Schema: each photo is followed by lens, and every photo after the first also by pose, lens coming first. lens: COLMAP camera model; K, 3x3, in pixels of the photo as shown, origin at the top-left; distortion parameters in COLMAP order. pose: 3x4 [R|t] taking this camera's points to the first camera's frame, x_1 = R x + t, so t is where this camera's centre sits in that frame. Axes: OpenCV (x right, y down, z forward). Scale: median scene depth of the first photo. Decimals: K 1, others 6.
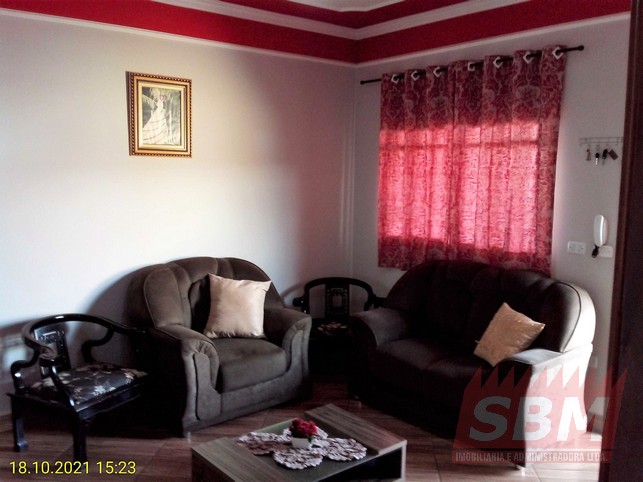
lens RADIAL K [[594.7, 0, 329.0], [0, 594.7, 243.7], [0, 0, 1]] dist [0.100211, -0.225679]
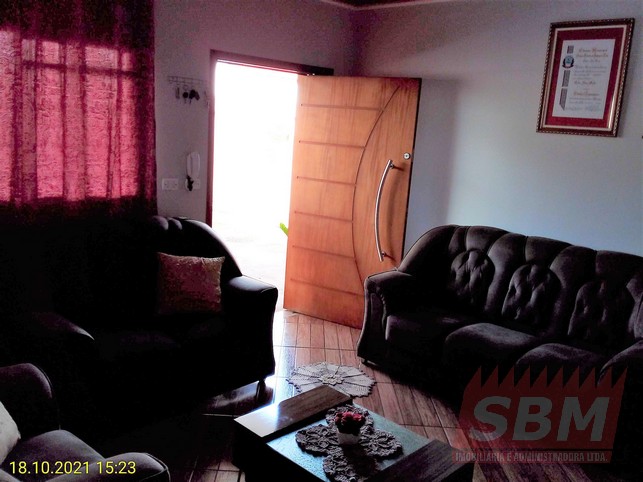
lens RADIAL K [[594.7, 0, 329.0], [0, 594.7, 243.7], [0, 0, 1]] dist [0.100211, -0.225679]
pose [[-0.104925, -0.221856, 0.969418, -0.610900], [0.044062, 0.972804, 0.227400, -0.110620], [-0.993504, 0.066574, -0.092296, 0.790317]]
